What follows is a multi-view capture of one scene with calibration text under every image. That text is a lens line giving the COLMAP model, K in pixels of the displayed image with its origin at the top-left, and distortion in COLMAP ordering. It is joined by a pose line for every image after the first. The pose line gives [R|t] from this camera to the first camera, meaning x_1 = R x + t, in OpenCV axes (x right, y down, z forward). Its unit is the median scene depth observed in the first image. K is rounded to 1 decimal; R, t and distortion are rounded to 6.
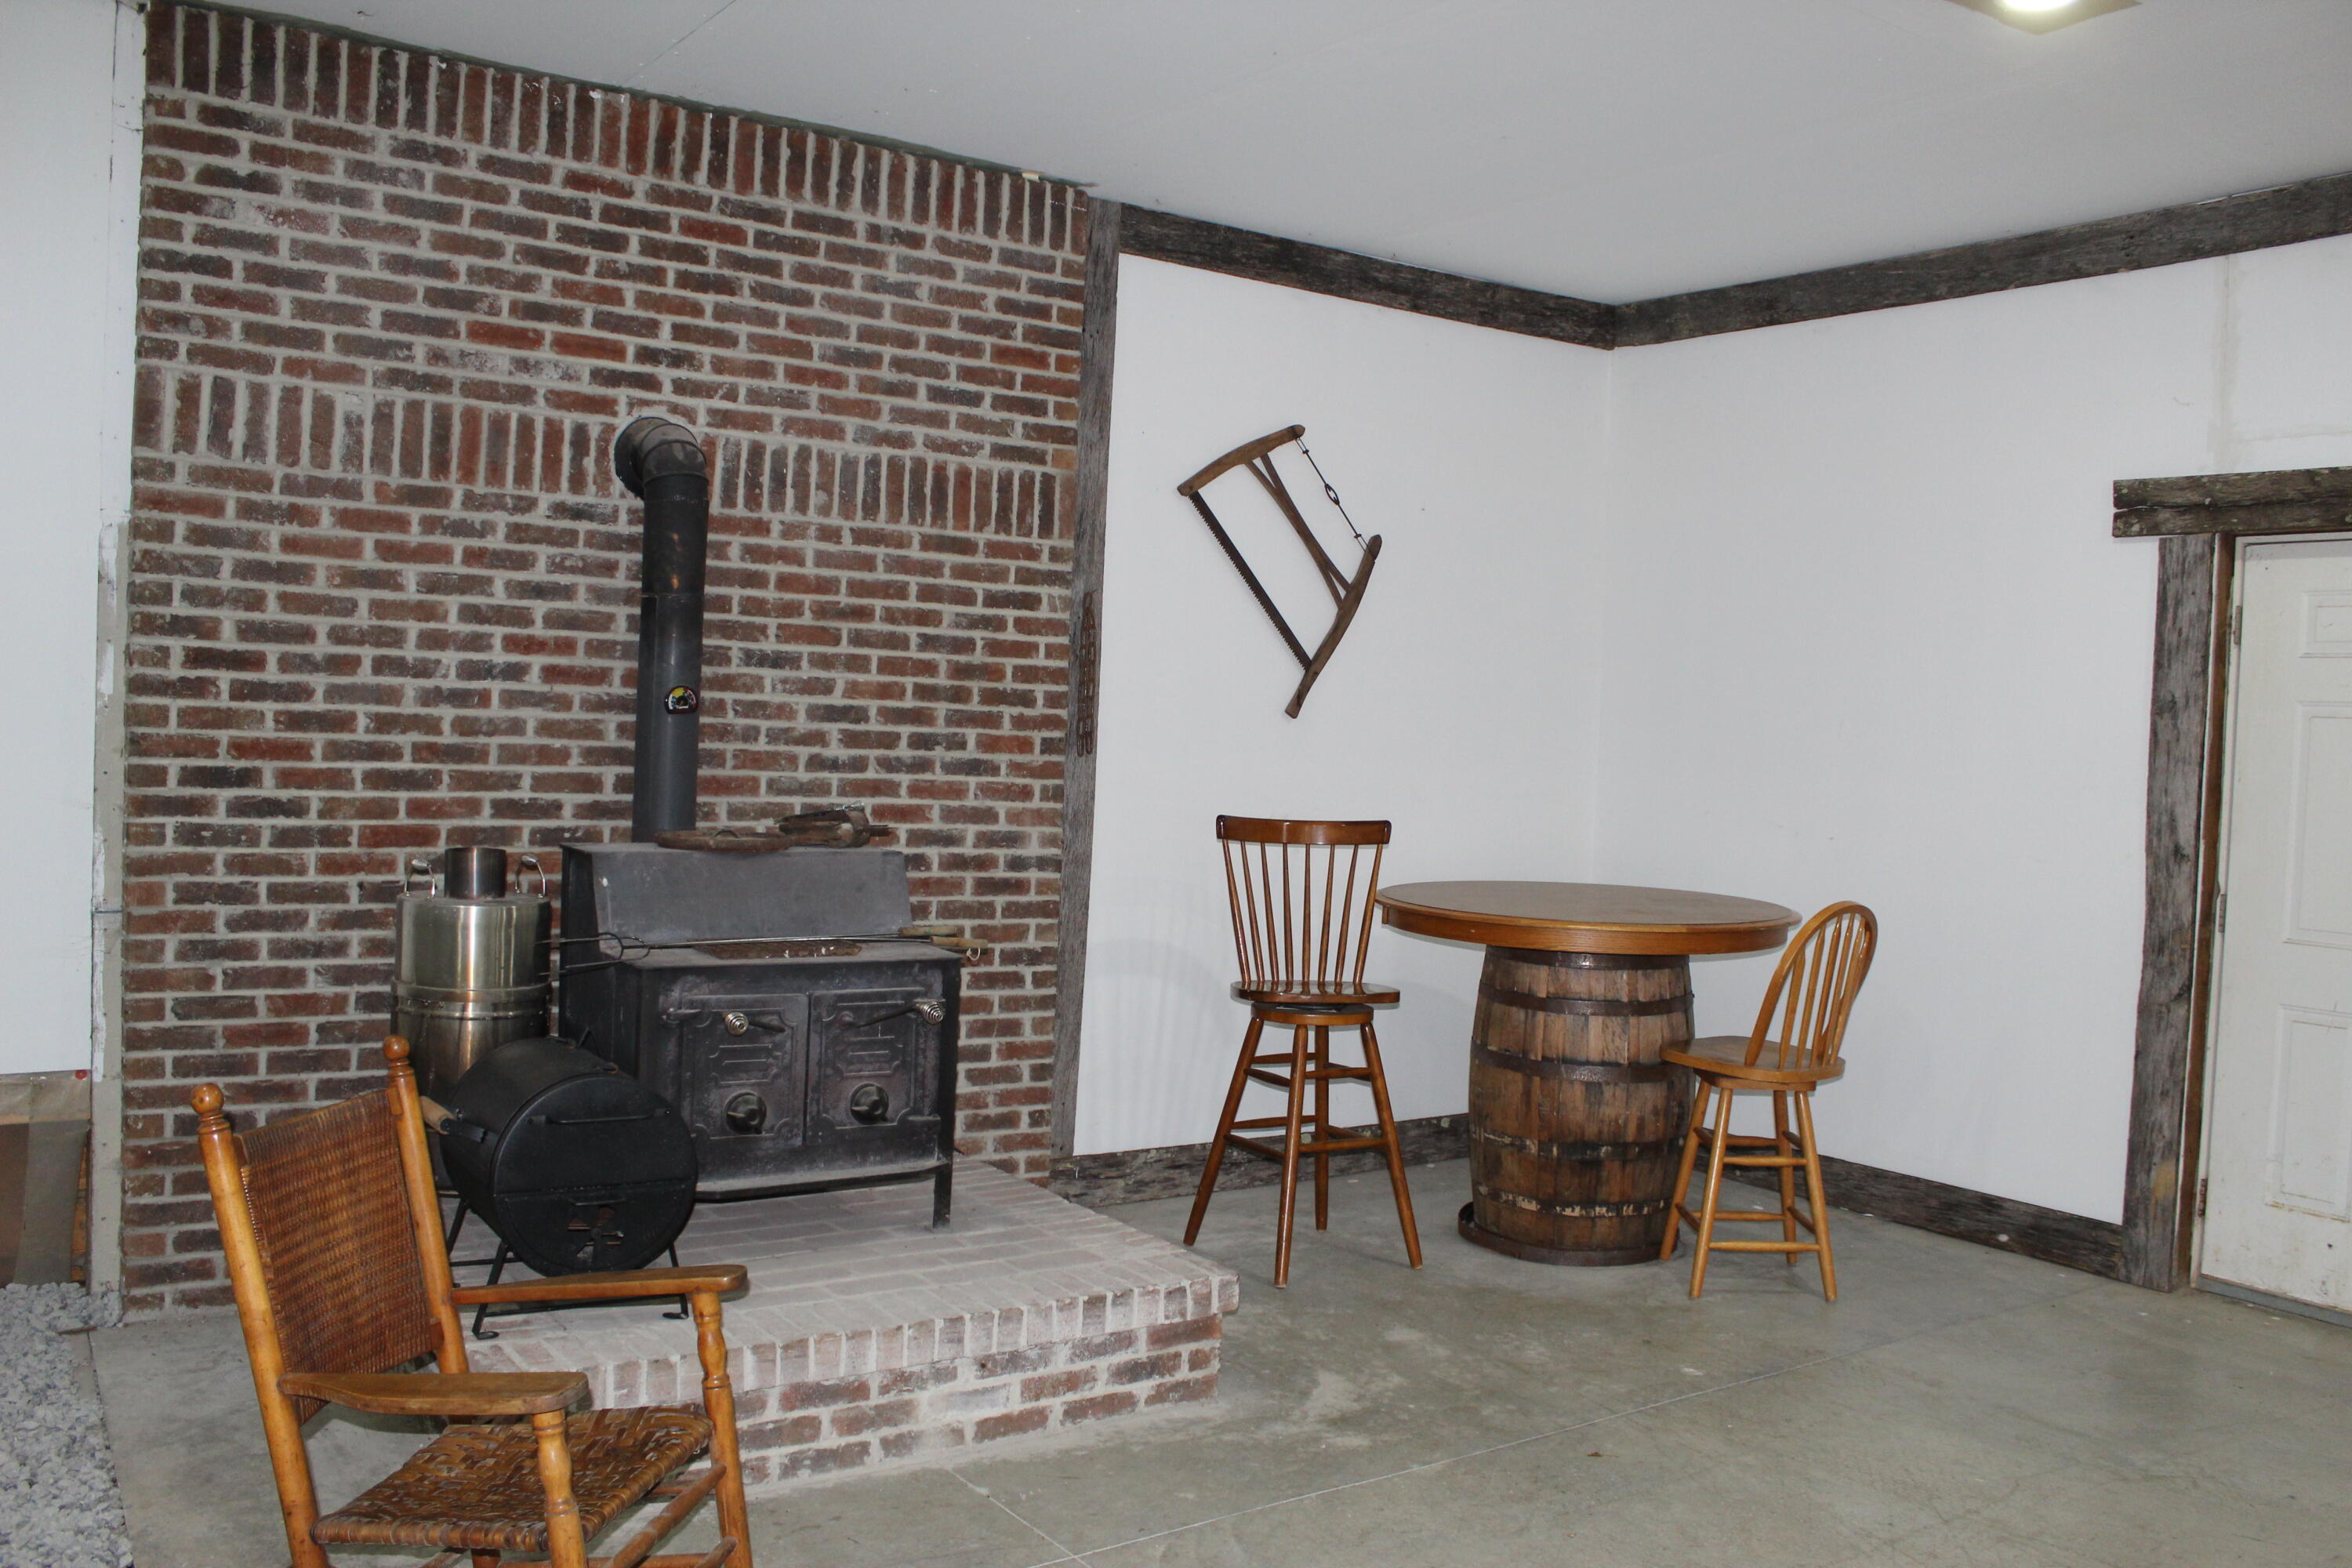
lens RADIAL K [[2015.8, 0, 1210.0], [0, 2015.8, 794.8], [0, 0, 1]] dist [-0.160094, 0.161224]
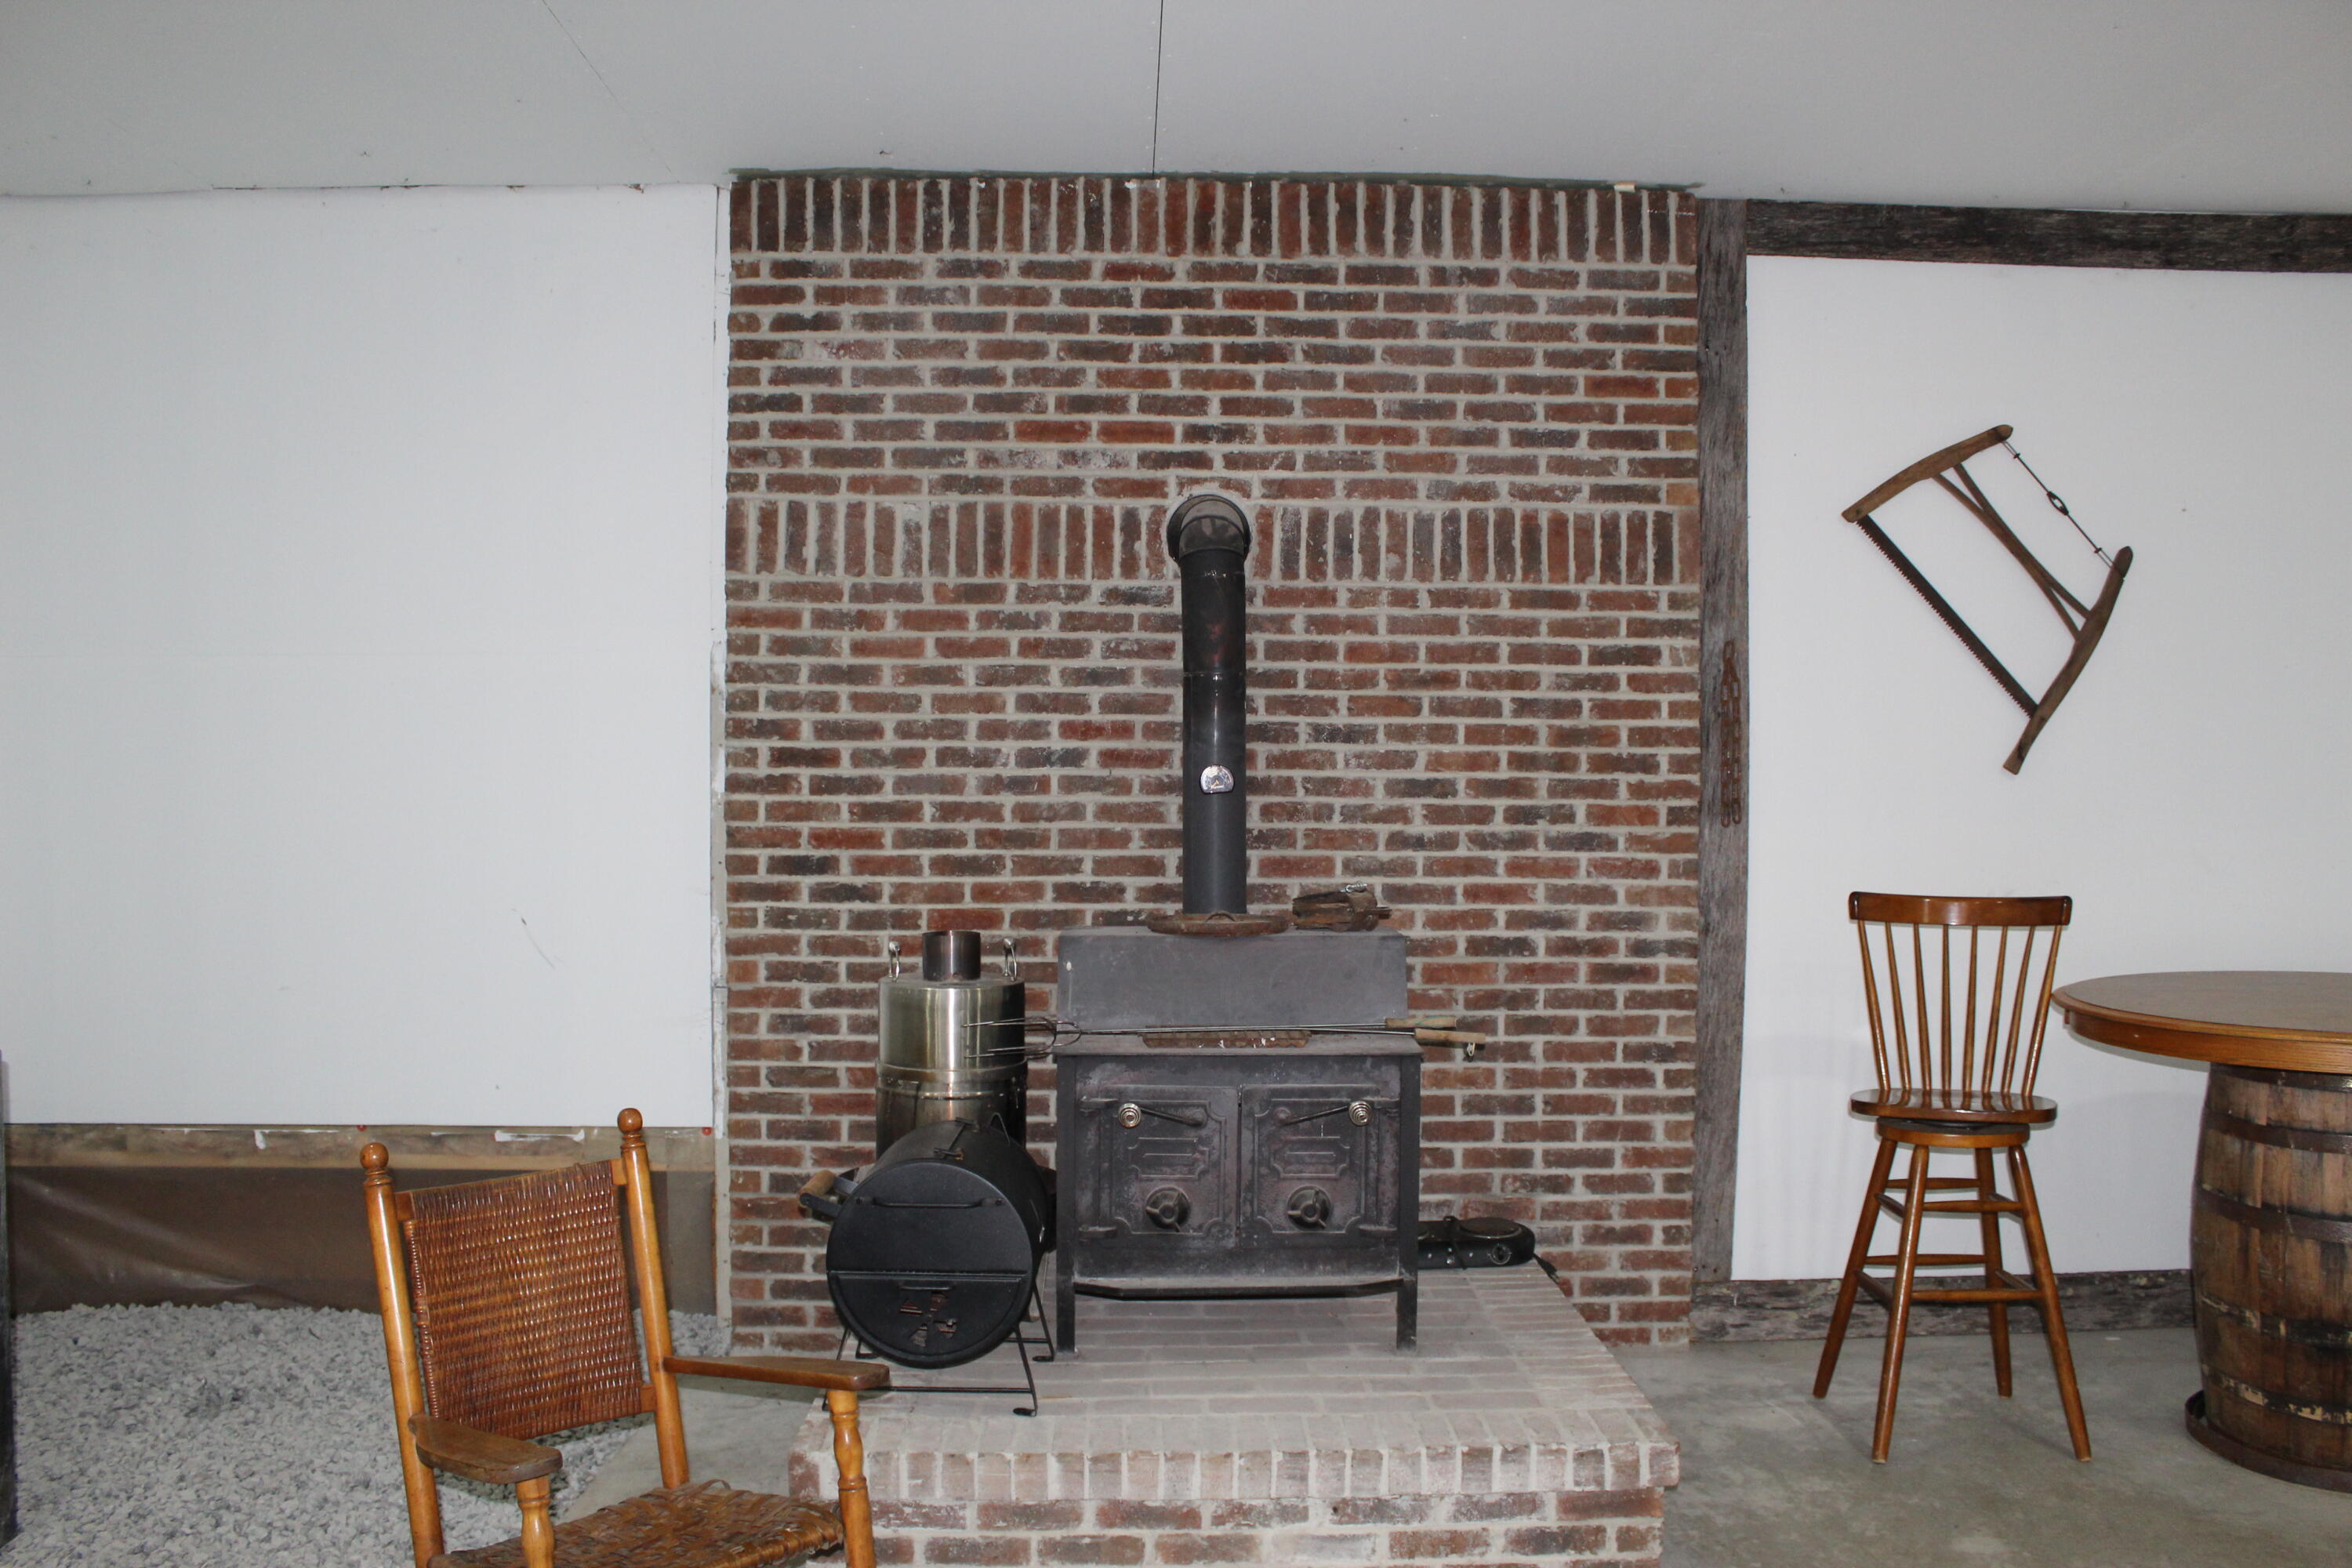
lens RADIAL K [[2015.8, 0, 1210.0], [0, 2015.8, 794.8], [0, 0, 1]] dist [-0.160094, 0.161224]
pose [[0.837021, -0.033860, -0.546122, 0.265737], [0.012111, 0.998985, -0.043375, 0.002606], [0.547036, 0.029692, 0.836582, 0.169070]]
